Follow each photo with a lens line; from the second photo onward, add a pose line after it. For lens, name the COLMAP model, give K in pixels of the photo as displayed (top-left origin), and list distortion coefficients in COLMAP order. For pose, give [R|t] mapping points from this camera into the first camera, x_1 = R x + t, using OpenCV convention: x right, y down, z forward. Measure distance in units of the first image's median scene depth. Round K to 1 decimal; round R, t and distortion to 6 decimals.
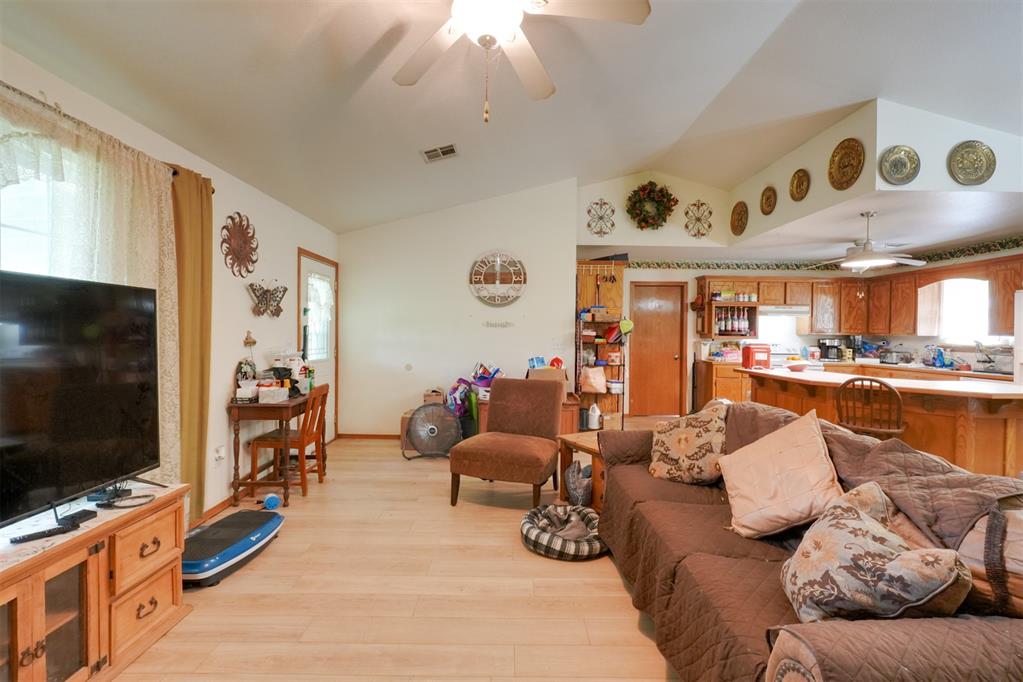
lens RADIAL K [[466.8, 0, 508.9], [0, 466.8, 339.4], [0, 0, 1]] dist [-0.007404, 0.001402]
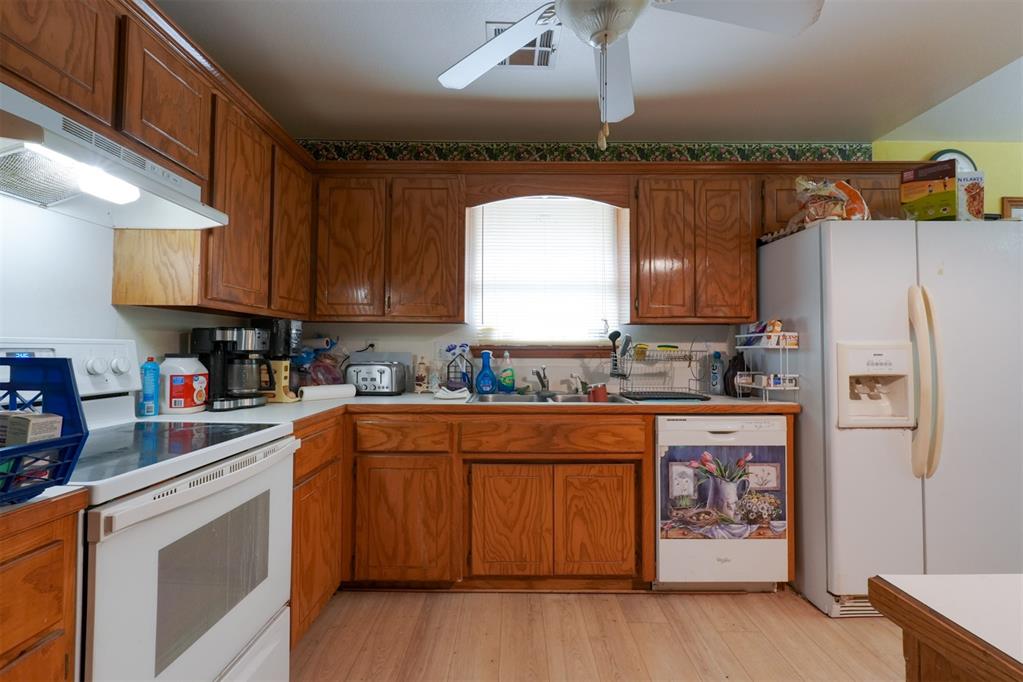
lens RADIAL K [[466.8, 0, 509.8], [0, 466.8, 338.2], [0, 0, 1]] dist [-0.007404, 0.001402]
pose [[0.001859, 0.015081, 0.999885, 0.469388], [0.011383, 0.999821, -0.015101, 0.013410], [-0.999933, 0.011410, 0.001687, 0.966189]]
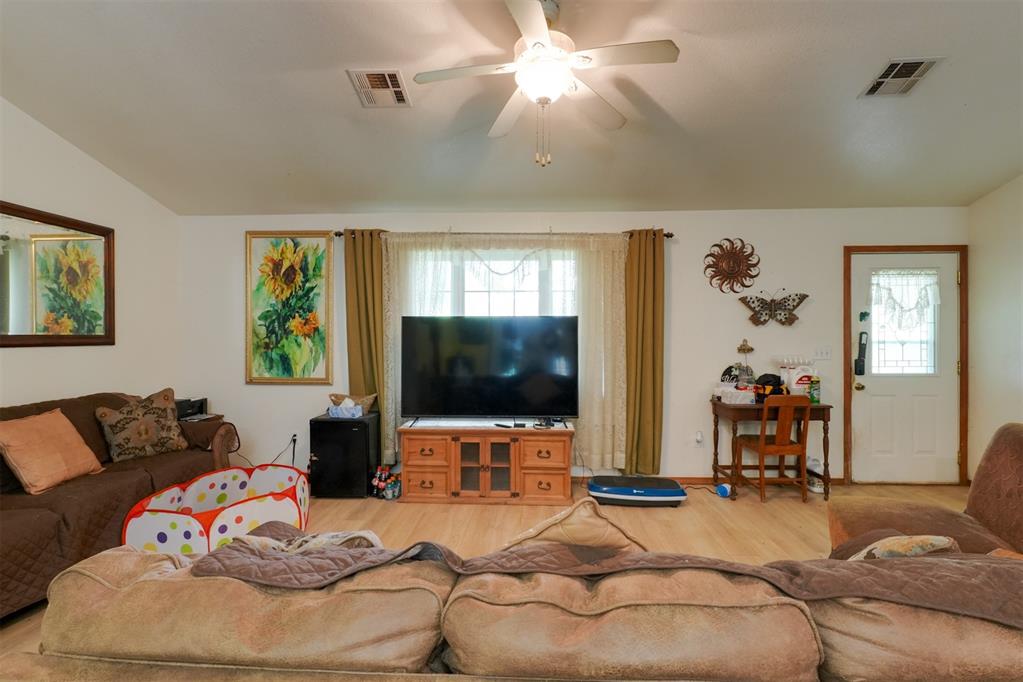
lens RADIAL K [[466.8, 0, 513.5], [0, 466.8, 339.0], [0, 0, 1]] dist [-0.007404, 0.001402]
pose [[-0.041646, -0.008304, -0.999098, 0.363531], [-0.013803, 0.999875, -0.007735, -0.001399], [0.999037, 0.013468, -0.041755, 0.302608]]
